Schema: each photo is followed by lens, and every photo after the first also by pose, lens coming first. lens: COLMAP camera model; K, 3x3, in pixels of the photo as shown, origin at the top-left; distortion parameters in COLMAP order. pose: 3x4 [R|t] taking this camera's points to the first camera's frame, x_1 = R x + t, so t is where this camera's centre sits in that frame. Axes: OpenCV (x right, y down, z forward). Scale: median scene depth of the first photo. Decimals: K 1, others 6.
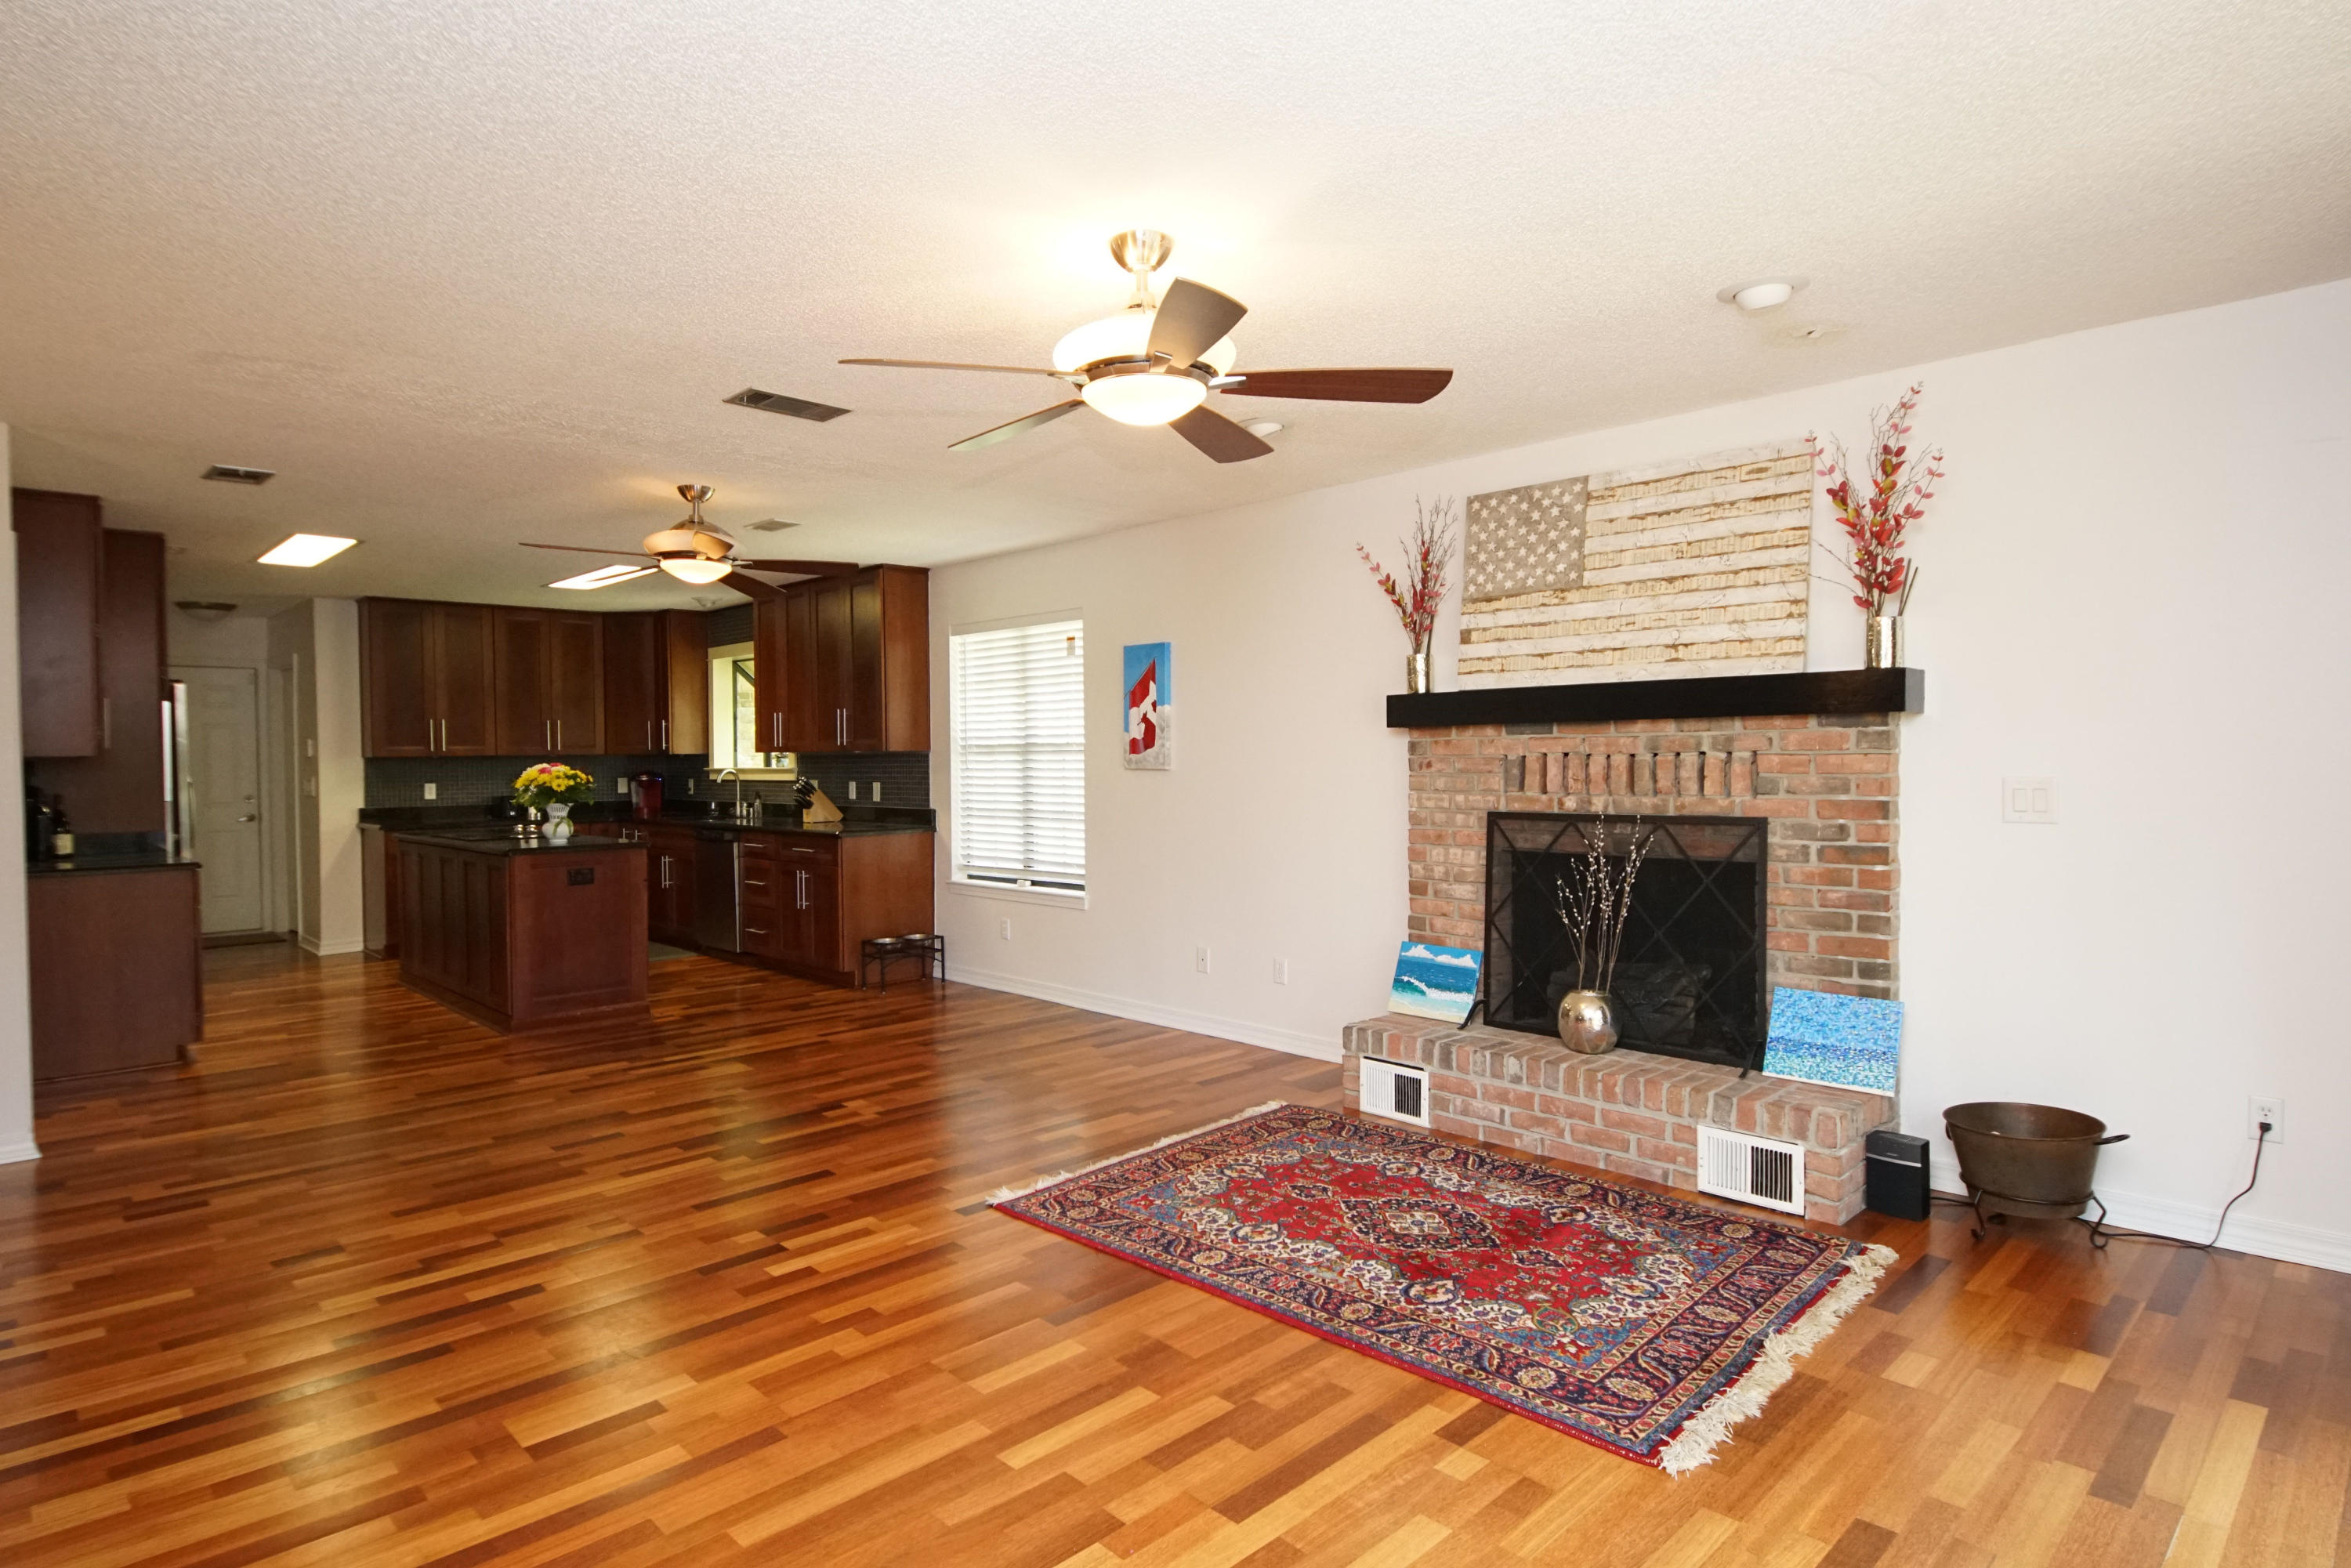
lens RADIAL K [[1256.7, 0, 1152.0], [0, 1256.7, 774.5], [0, 0, 1]] dist [0.040238, -0.039247]
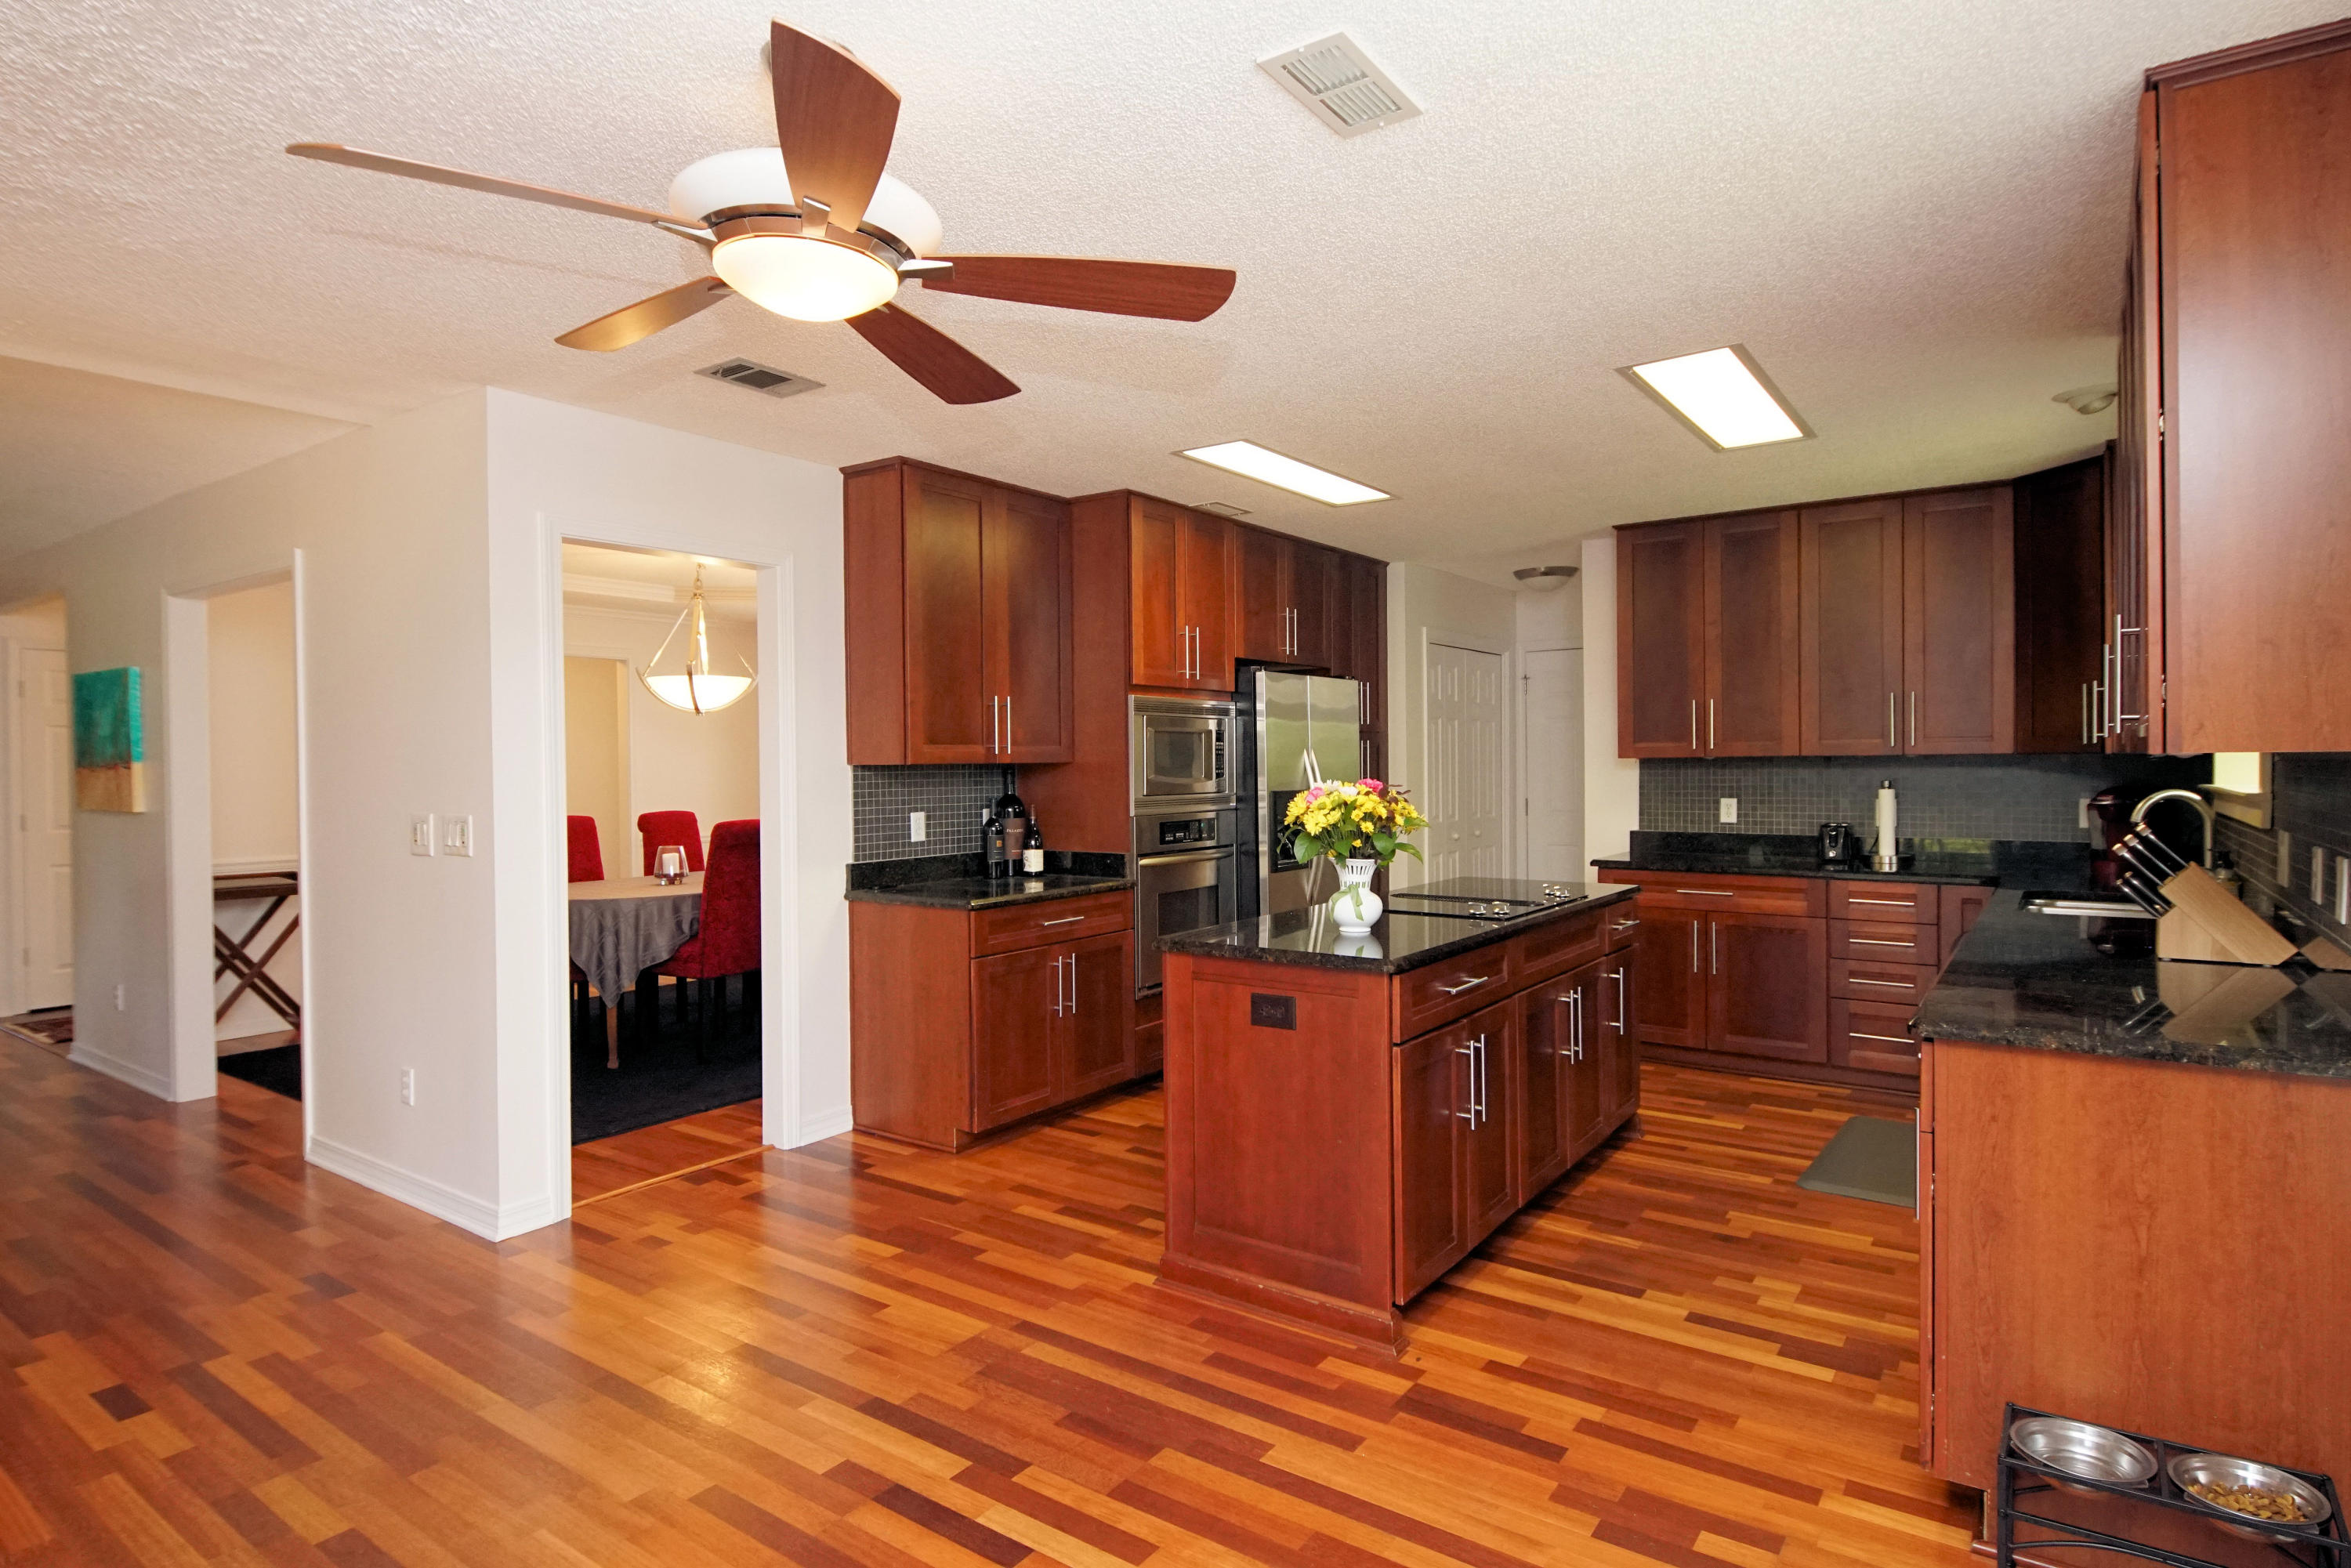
lens RADIAL K [[1256.7, 0, 1152.0], [0, 1256.7, 774.5], [0, 0, 1]] dist [0.040238, -0.039247]
pose [[0.179867, 0.017816, -0.983530, 0.034060], [-0.008338, 0.999828, 0.016587, -0.026264], [0.983656, 0.005217, 0.179984, 1.128755]]
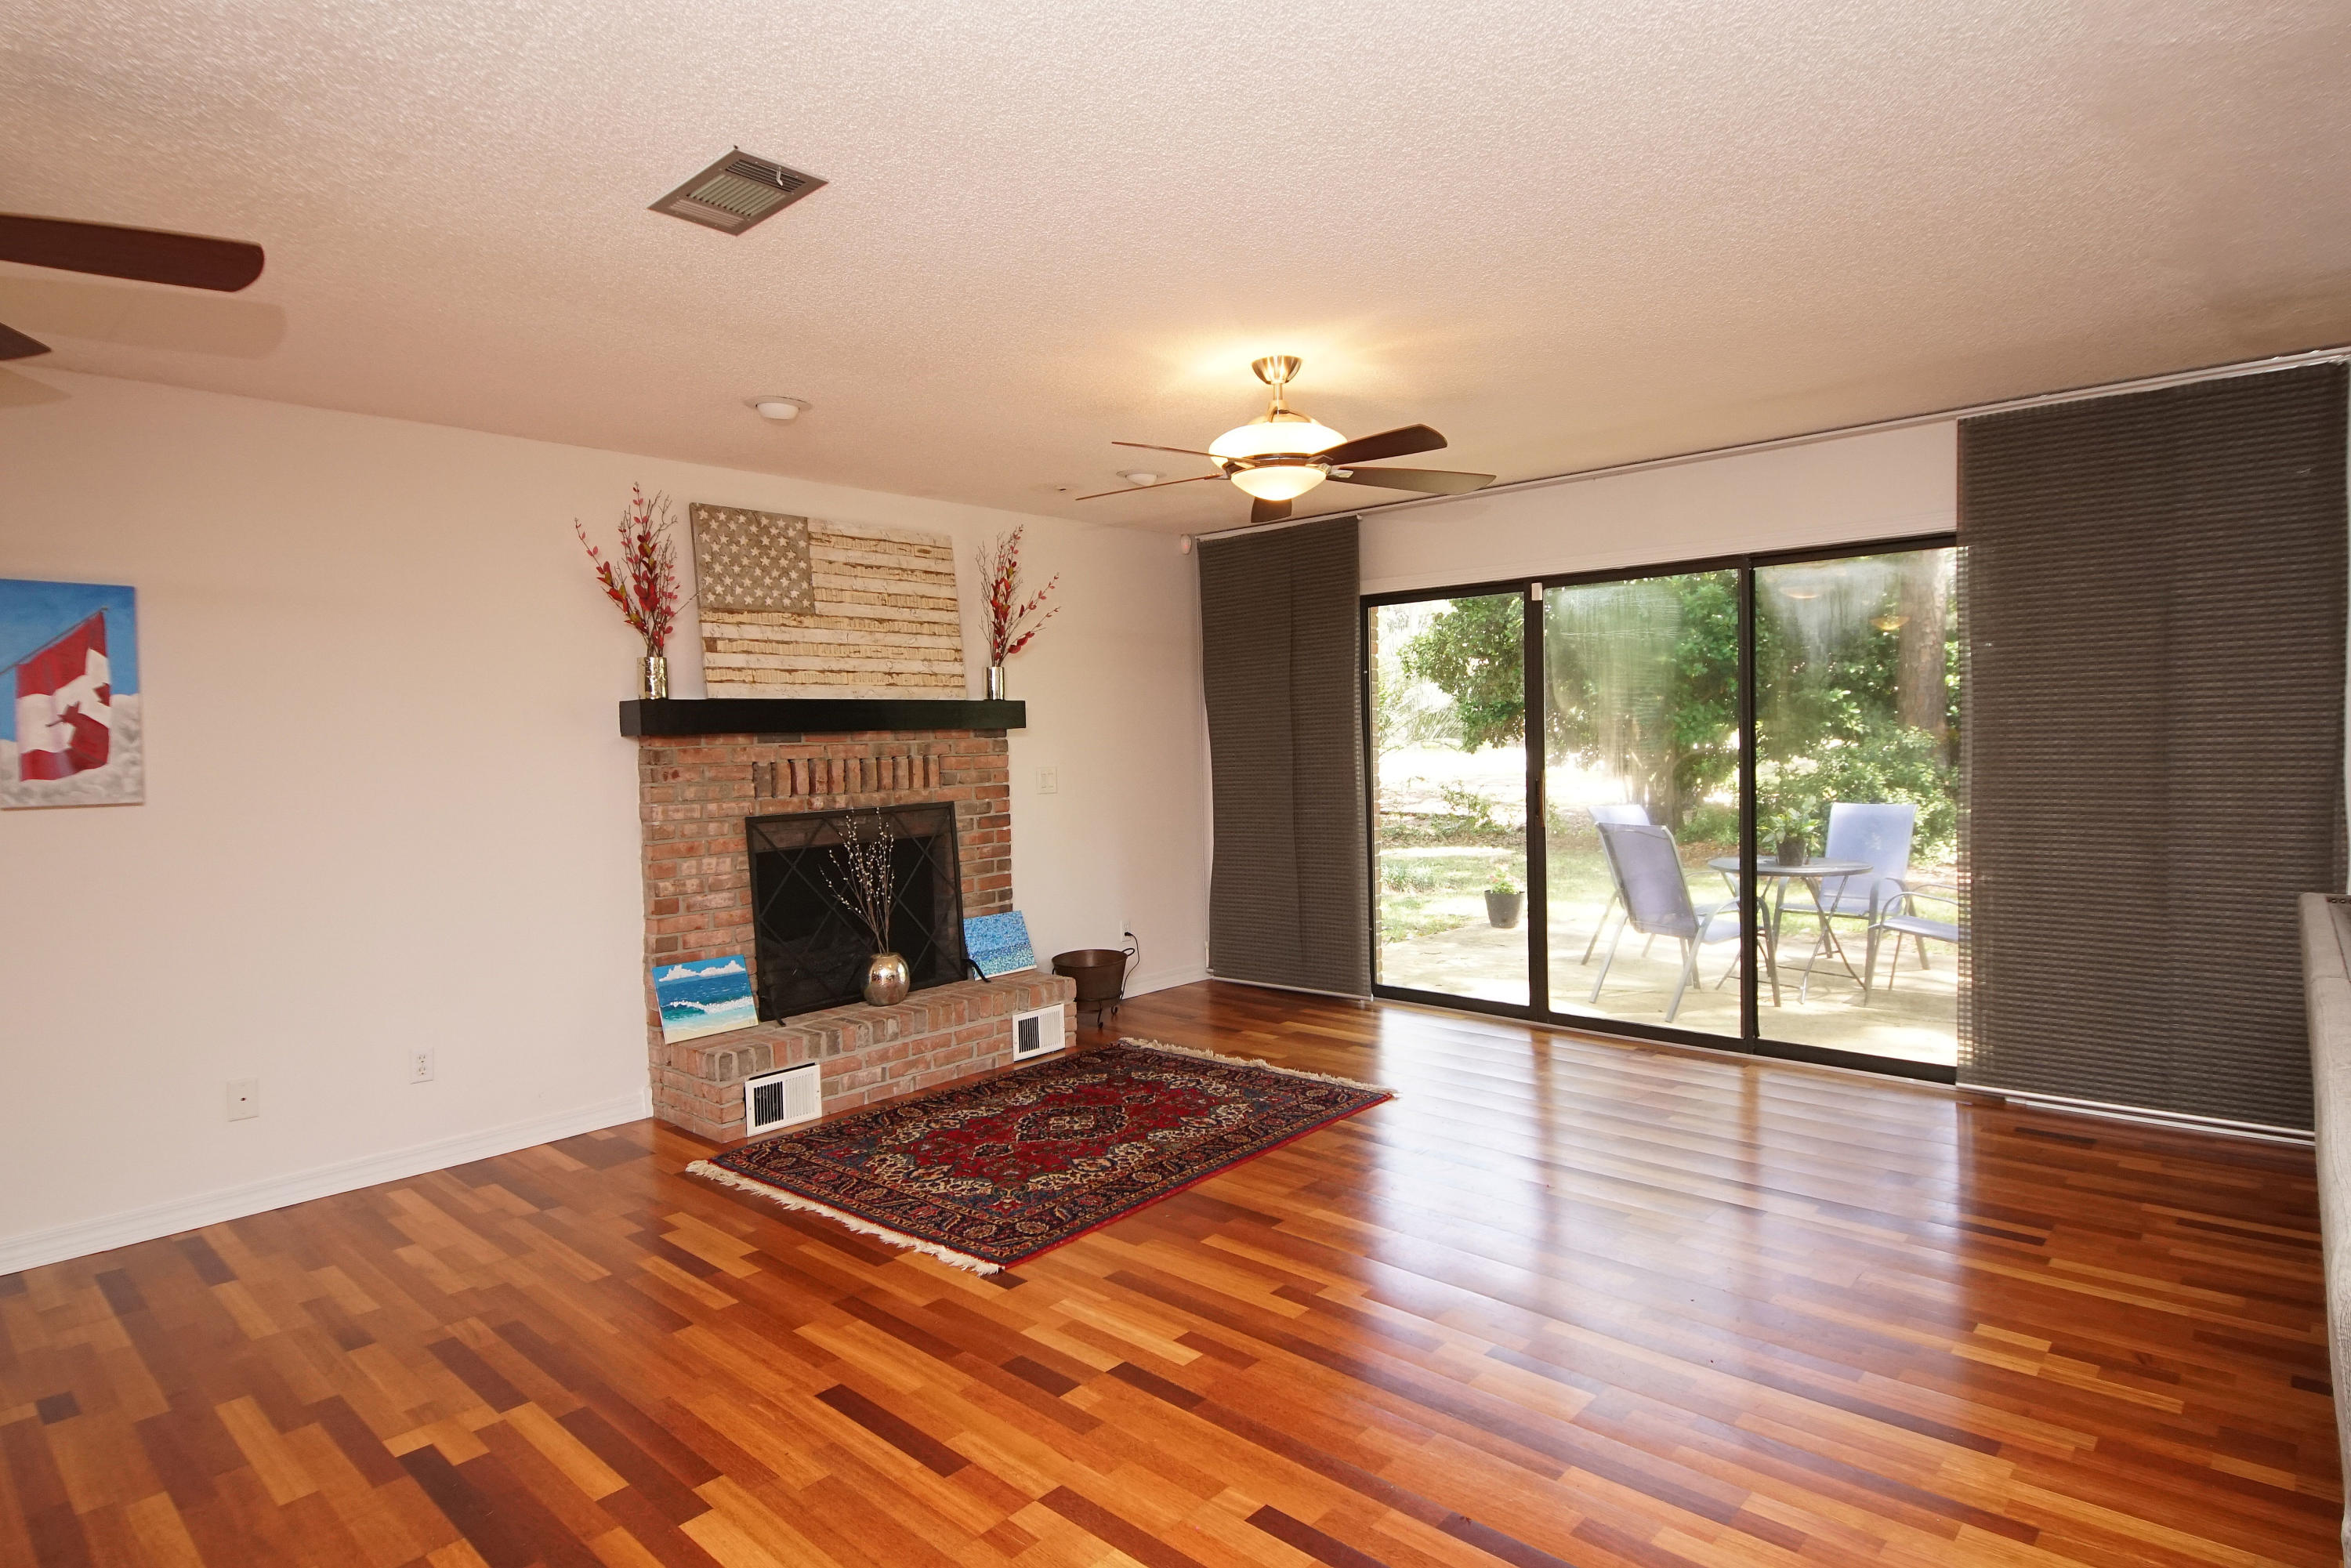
lens RADIAL K [[1256.7, 0, 1152.0], [0, 1256.7, 774.5], [0, 0, 1]] dist [0.040238, -0.039247]
pose [[-0.054499, -0.019565, 0.998322, -0.768086], [0.039435, 0.998986, 0.021731, -0.014744], [-0.997735, 0.040553, -0.053672, 0.708110]]
